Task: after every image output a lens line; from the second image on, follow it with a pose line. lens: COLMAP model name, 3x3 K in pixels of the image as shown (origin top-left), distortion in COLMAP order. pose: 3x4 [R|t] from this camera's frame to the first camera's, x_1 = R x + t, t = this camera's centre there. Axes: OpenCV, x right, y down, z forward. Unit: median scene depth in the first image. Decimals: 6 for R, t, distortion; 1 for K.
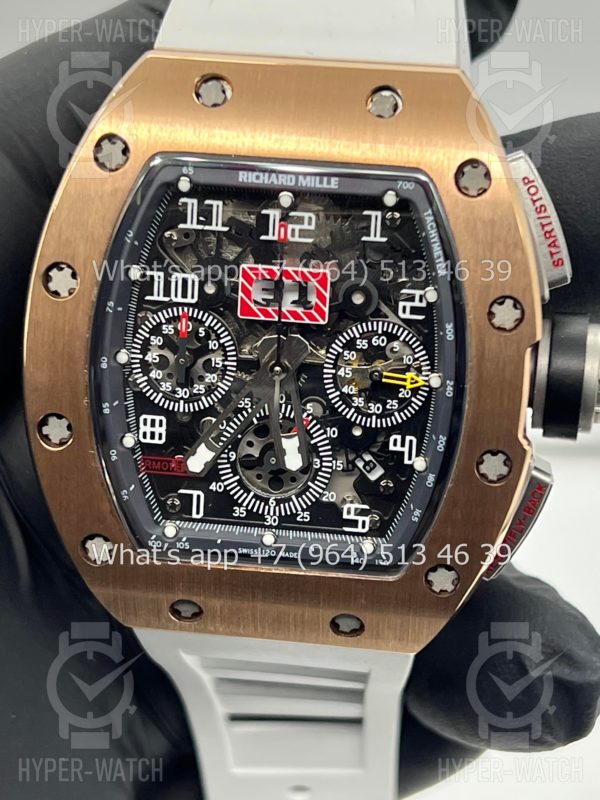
lens RADIAL K [[1888.4, 0, 302.2], [0, 1888.4, 392.6], [0, 0, 1]] dist [0.200123, 0.000000]
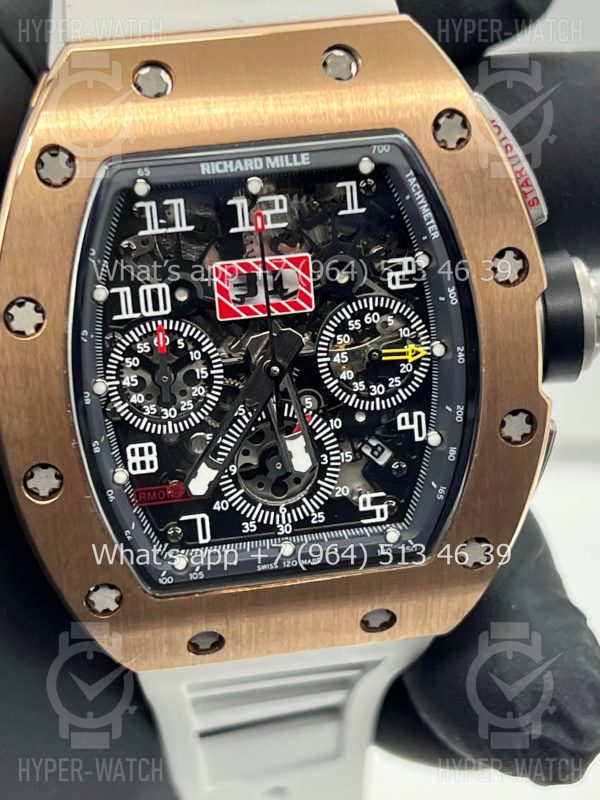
lens RADIAL K [[1888.4, 0, 302.2], [0, 1888.4, 400.9], [0, 0, 1]] dist [0.200123, 0.000000]
pose [[0.957052, -0.193079, 0.216268, -0.200342], [0.181941, 0.980781, 0.070476, -0.058911], [-0.225719, -0.028102, 0.973787, 0.098575]]
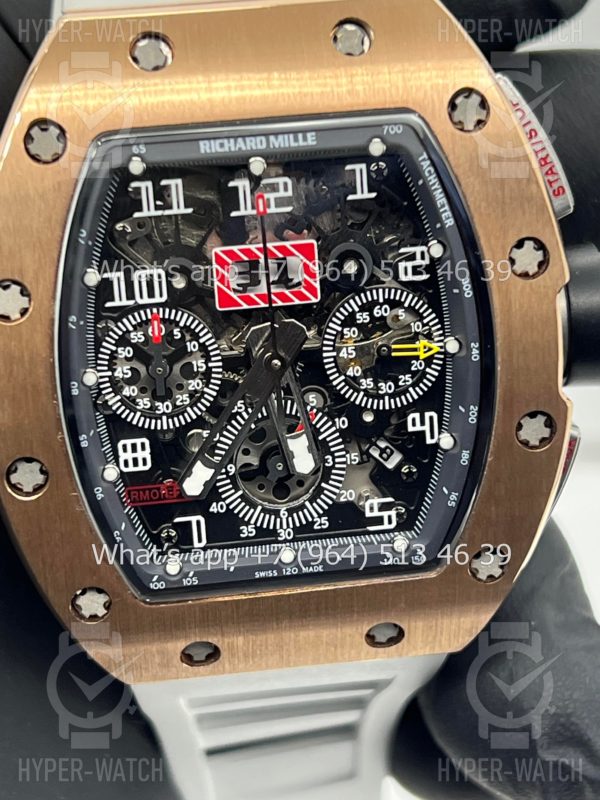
lens RADIAL K [[1888.4, 0, 298.3], [0, 1888.4, 401.1], [0, 0, 1]] dist [0.200123, 0.000000]
pose [[0.969301, -0.169359, 0.178250, -0.158620], [0.163666, 0.985430, 0.046281, -0.032850], [-0.183491, -0.015687, 0.982896, 0.145691]]
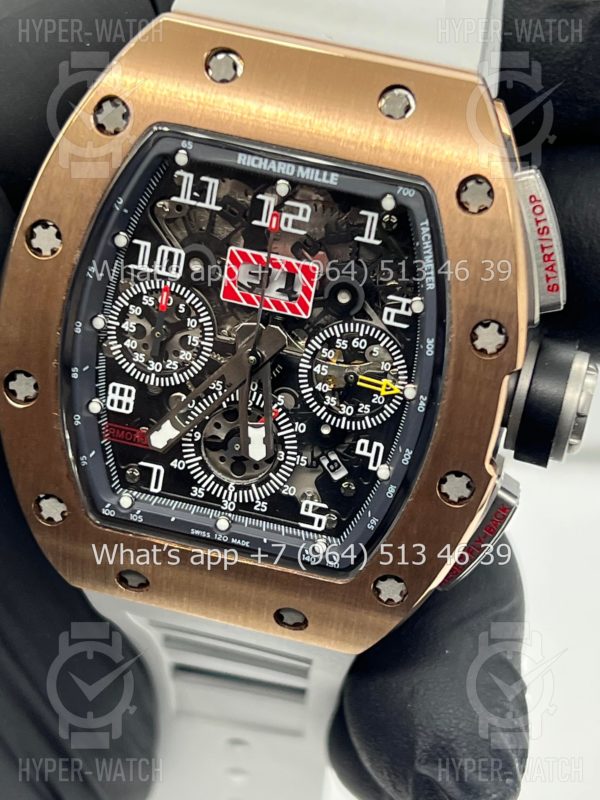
lens RADIAL K [[1888.4, 0, 299.6], [0, 1888.4, 401.1], [0, 0, 1]] dist [0.200123, 0.000000]
pose [[0.990407, 0.136528, -0.021305, 0.034825], [-0.134452, 0.987735, 0.079385, -0.070839], [0.031882, -0.075759, 0.996616, 0.022361]]
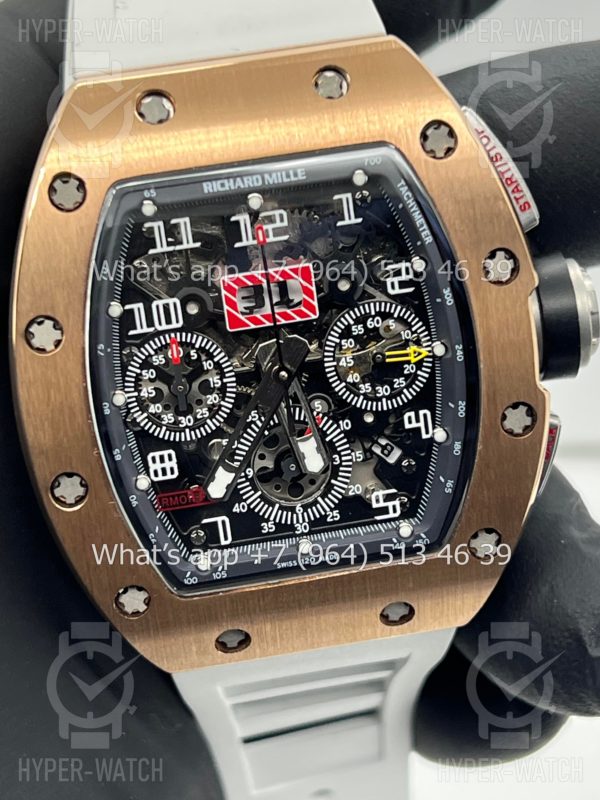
lens RADIAL K [[1888.4, 0, 302.1], [0, 1888.4, 404.8], [0, 0, 1]] dist [0.200123, 0.000000]
pose [[0.957089, -0.229106, 0.177458, -0.177987], [0.228731, 0.973221, 0.022854, -0.016668], [-0.177941, 0.018717, 0.983863, 0.041135]]
